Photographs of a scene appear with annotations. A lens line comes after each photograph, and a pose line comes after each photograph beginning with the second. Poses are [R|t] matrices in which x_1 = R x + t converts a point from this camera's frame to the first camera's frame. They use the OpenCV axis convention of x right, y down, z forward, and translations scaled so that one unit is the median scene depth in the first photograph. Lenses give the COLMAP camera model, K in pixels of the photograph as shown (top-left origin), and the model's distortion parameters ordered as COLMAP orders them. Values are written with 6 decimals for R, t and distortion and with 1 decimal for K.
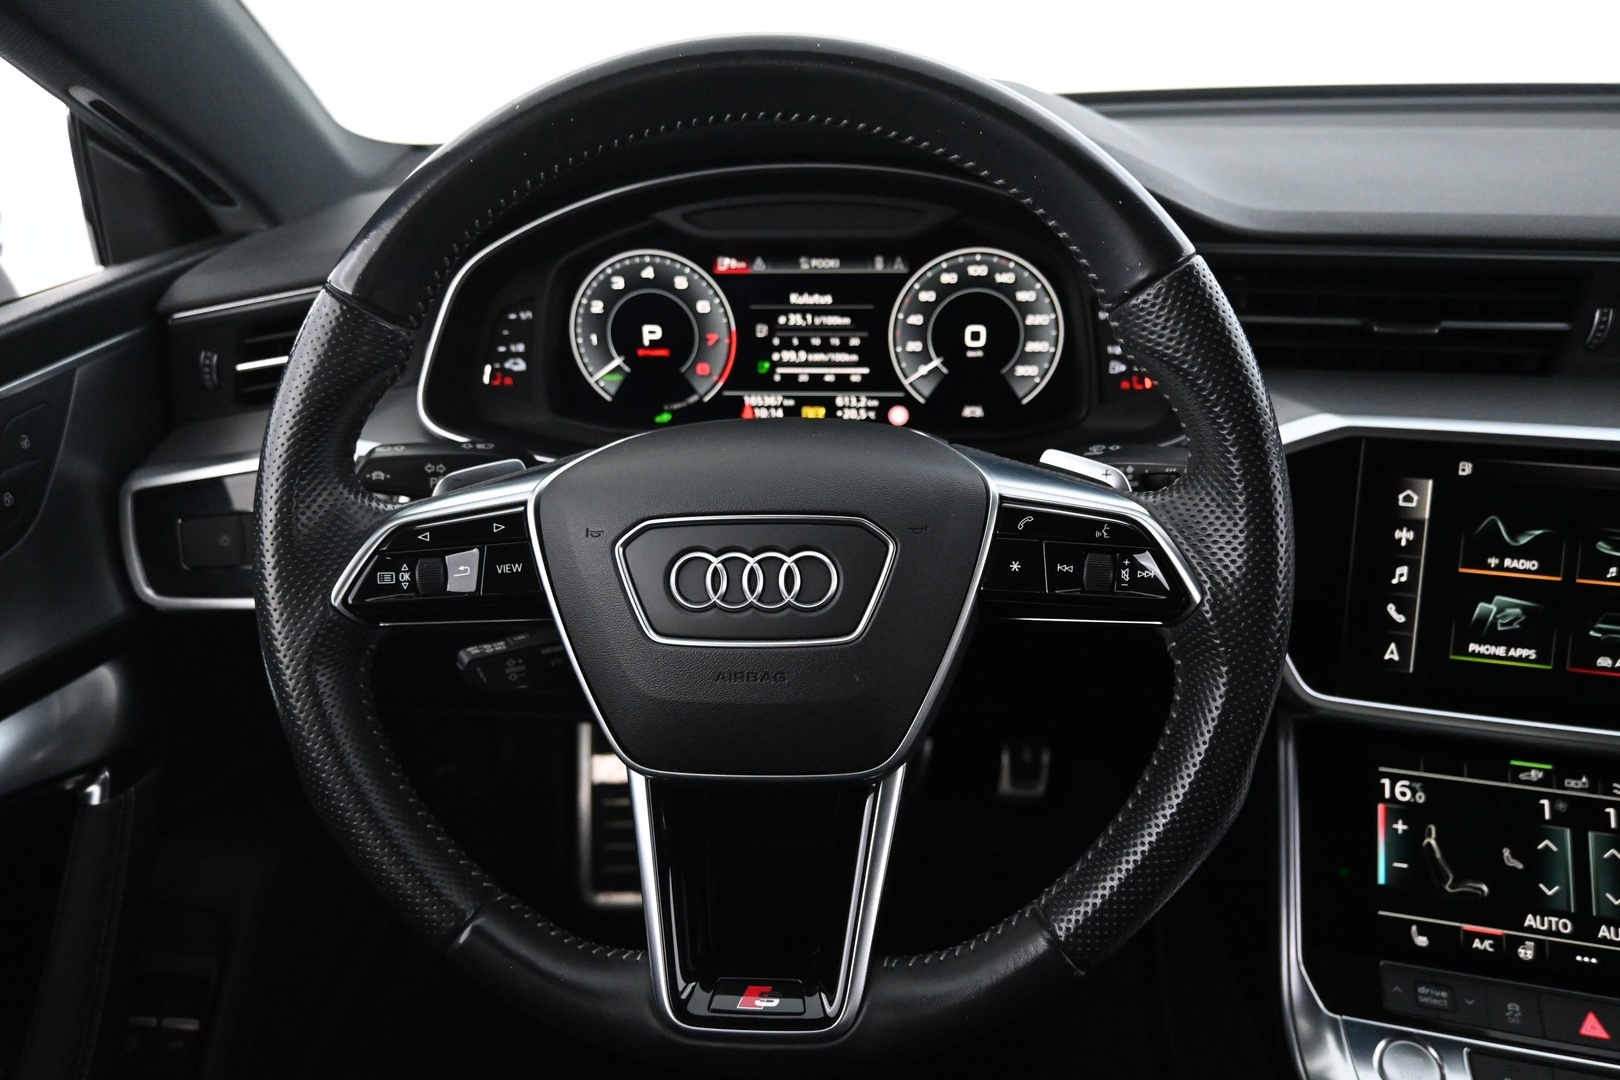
lens RADIAL K [[1166.4, 0, 809.9], [0, 1166.4, 544.5], [0, 0, 1]] dist [-0.013244, 0.006325]
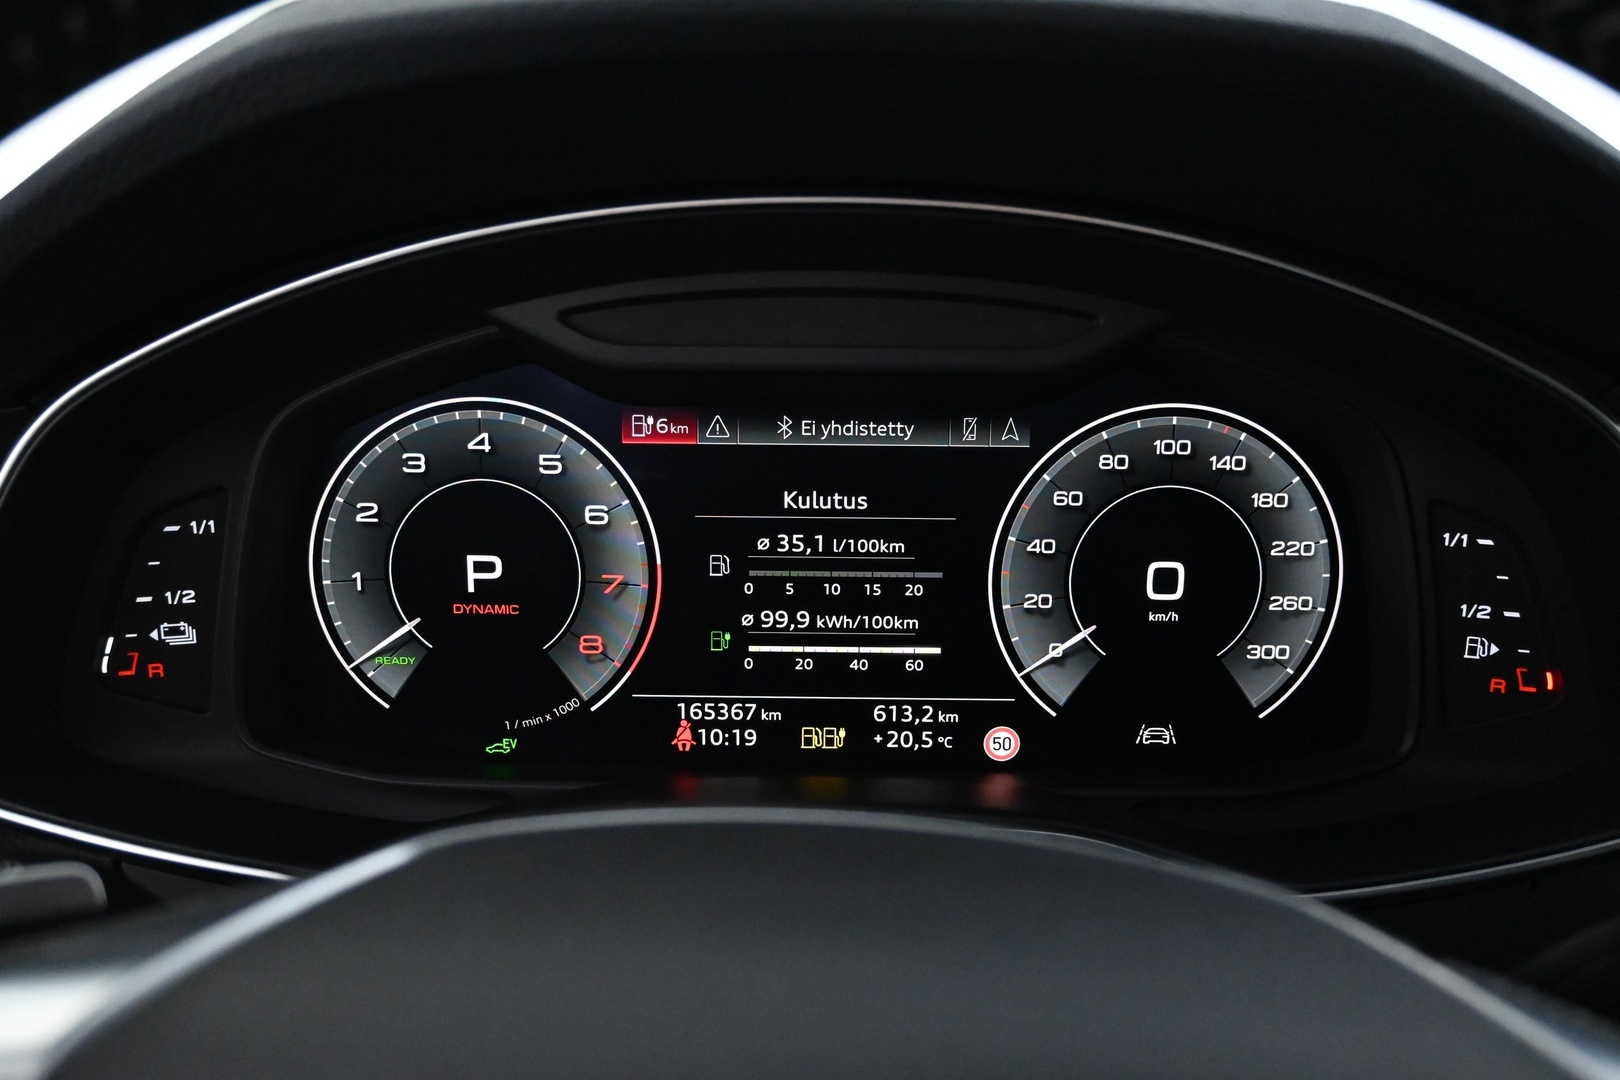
lens RADIAL K [[1345.7, 0, 810.6], [0, 1345.7, 536.3], [0, 0, 1]] dist [-0.016743, 0.007489]
pose [[0.995962, 0.011509, 0.089030, -0.056075], [0.007227, 0.978249, -0.207307, -0.086014], [-0.089479, 0.207113, 0.974216, 0.486810]]
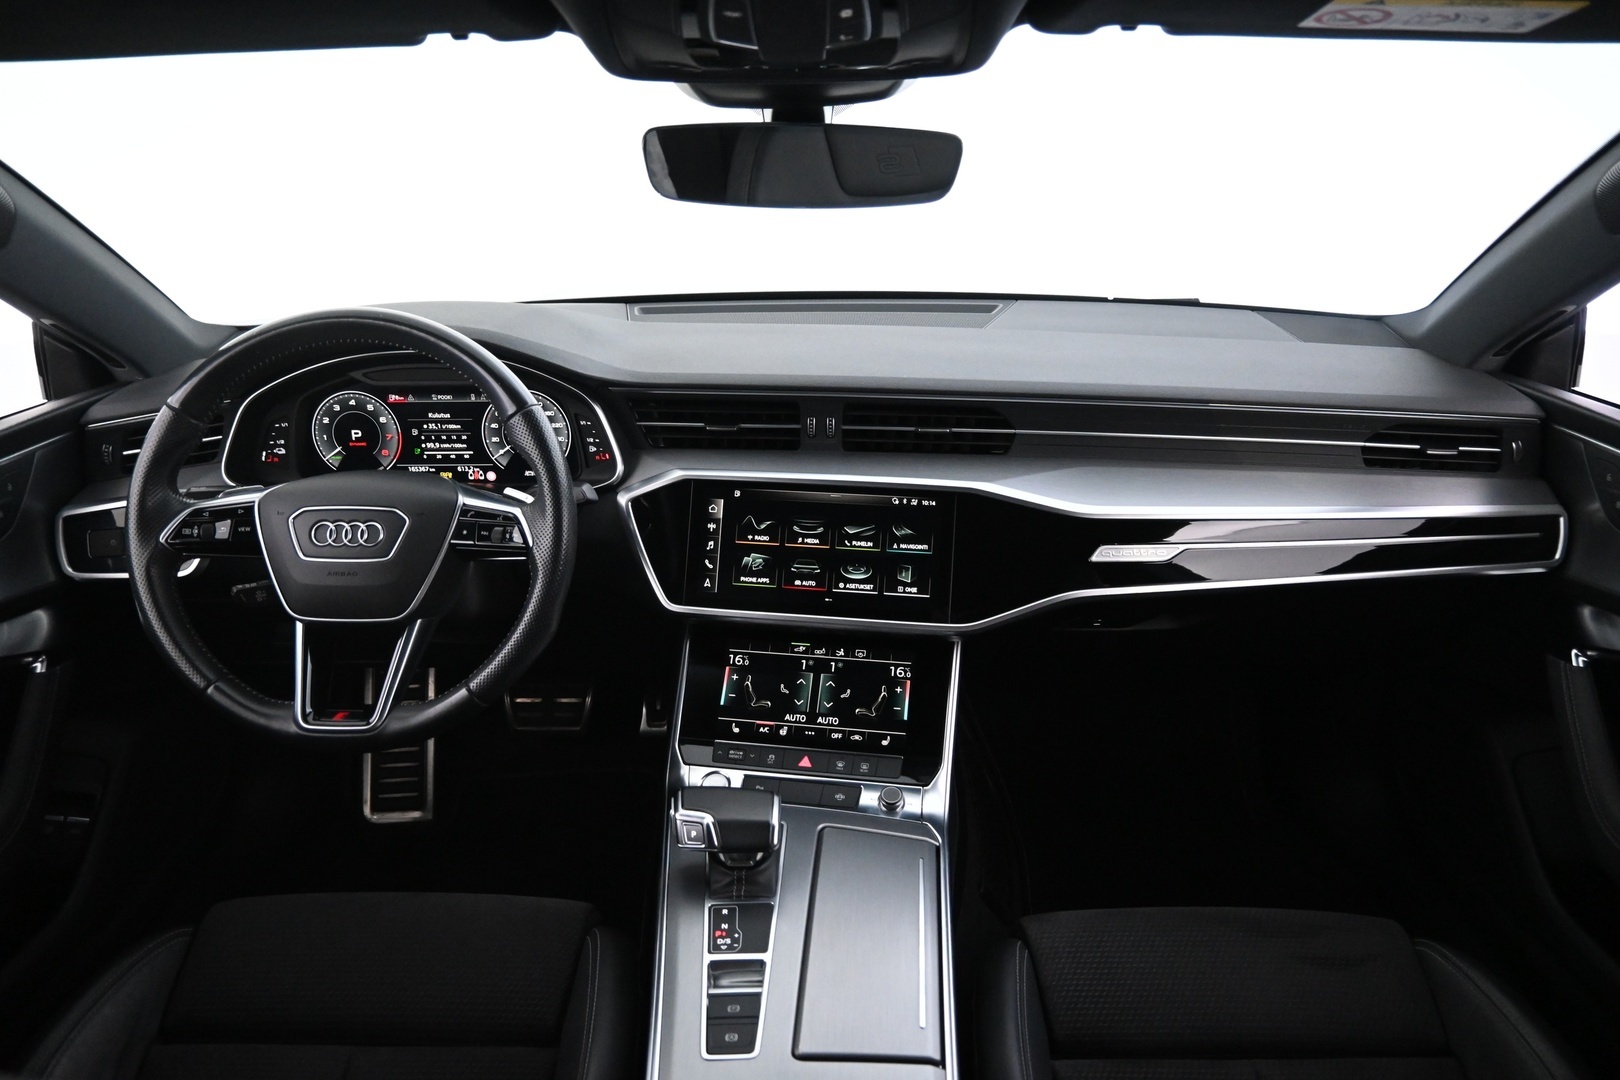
lens RADIAL K [[1103.5, 0, 814.2], [0, 1103.5, 543.7], [0, 0, 1]] dist [0.002778, -0.000723]
pose [[0.995904, -0.015959, 0.088997, 0.470474], [0.023835, 0.995822, -0.088154, 0.182553], [-0.087218, 0.089914, 0.992123, -0.877771]]
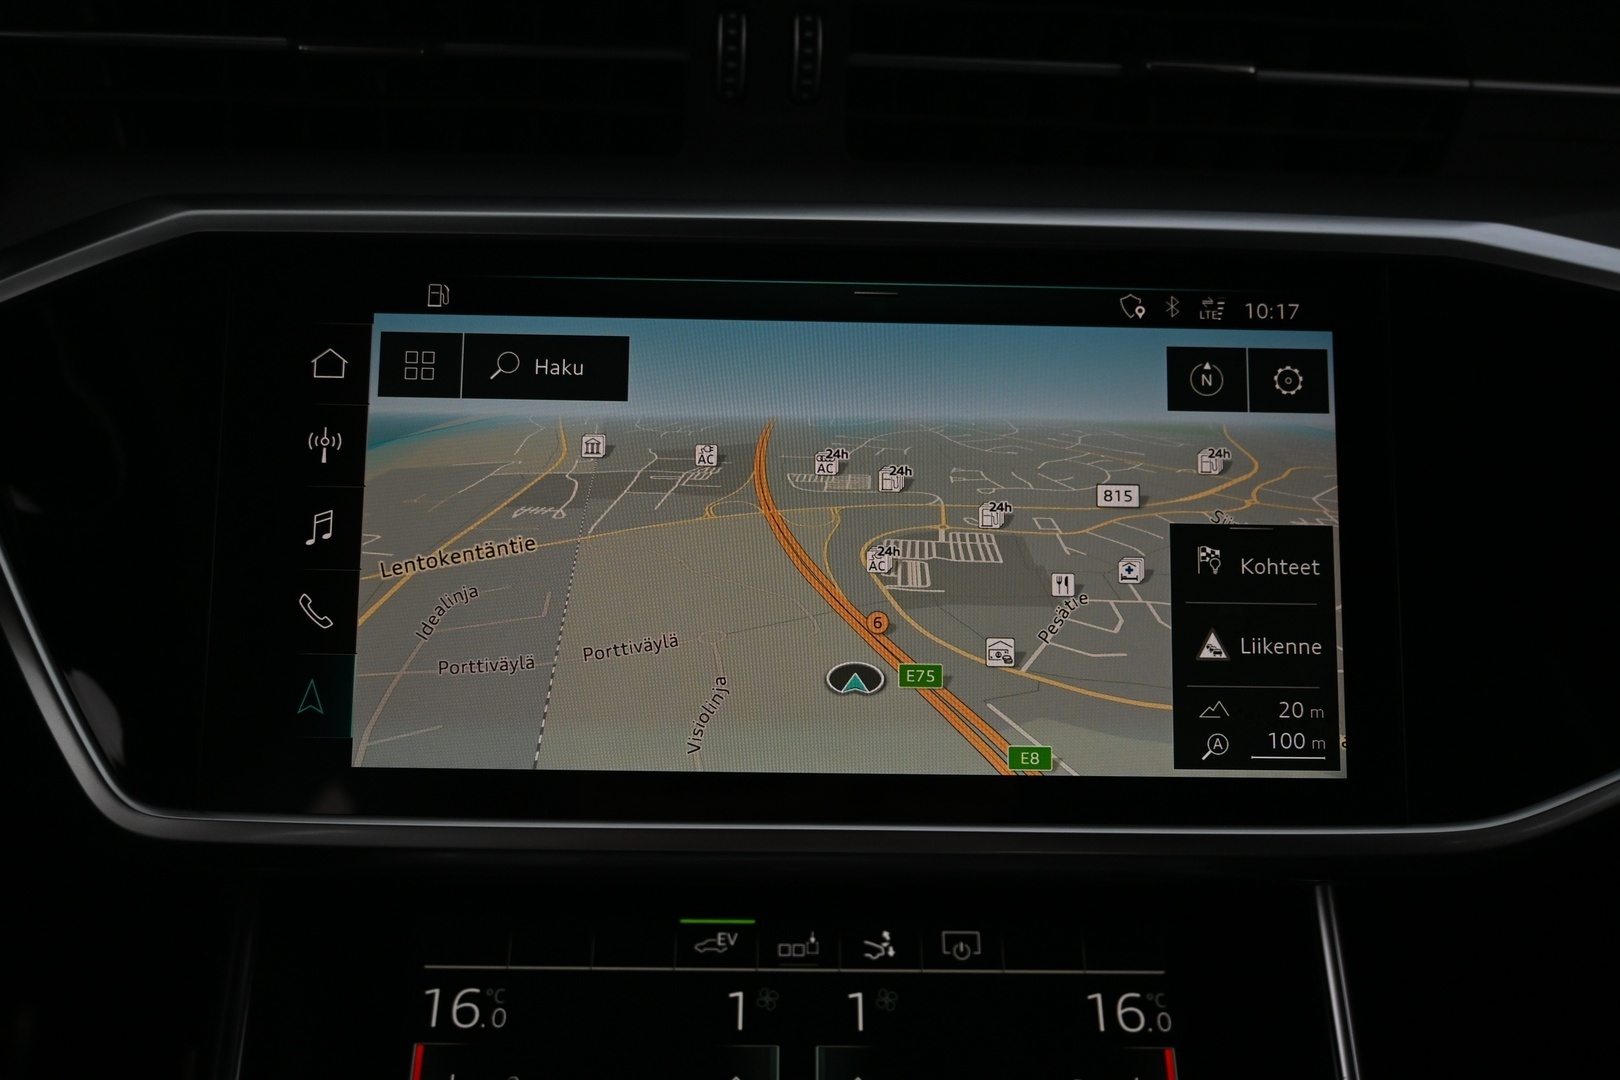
lens RADIAL K [[1431.9, 0, 795.3], [0, 1431.9, 531.7], [0, 0, 1]] dist [-0.027072, 0.024684]
pose [[0.961969, -0.043553, 0.269666, 0.487512], [0.080772, 0.988415, -0.128499, 0.104578], [-0.260945, 0.145394, 0.954342, 0.378030]]
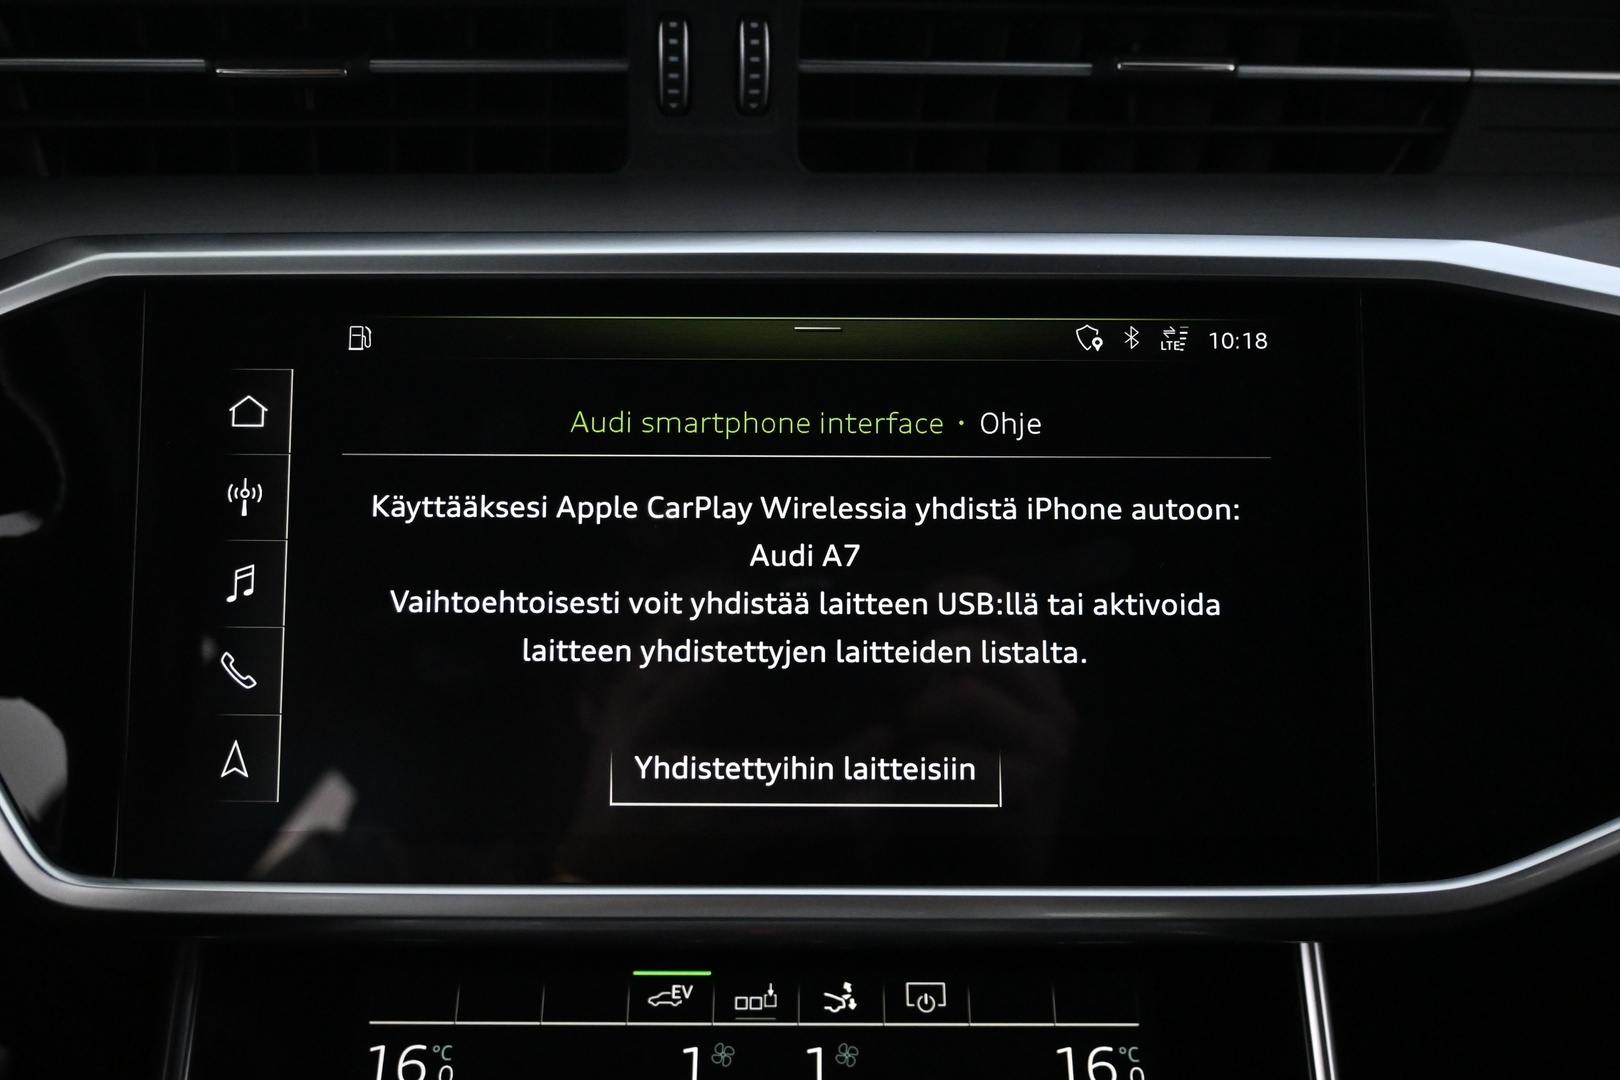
lens RADIAL K [[1528.3, 0, 795.1], [0, 1528.3, 532.8], [0, 0, 1]] dist [-0.019274, 0.000000]
pose [[0.967788, -0.062822, 0.243802, 0.519606], [0.089508, 0.990957, -0.099960, 0.076135], [-0.235318, 0.118562, 0.964660, 0.354859]]
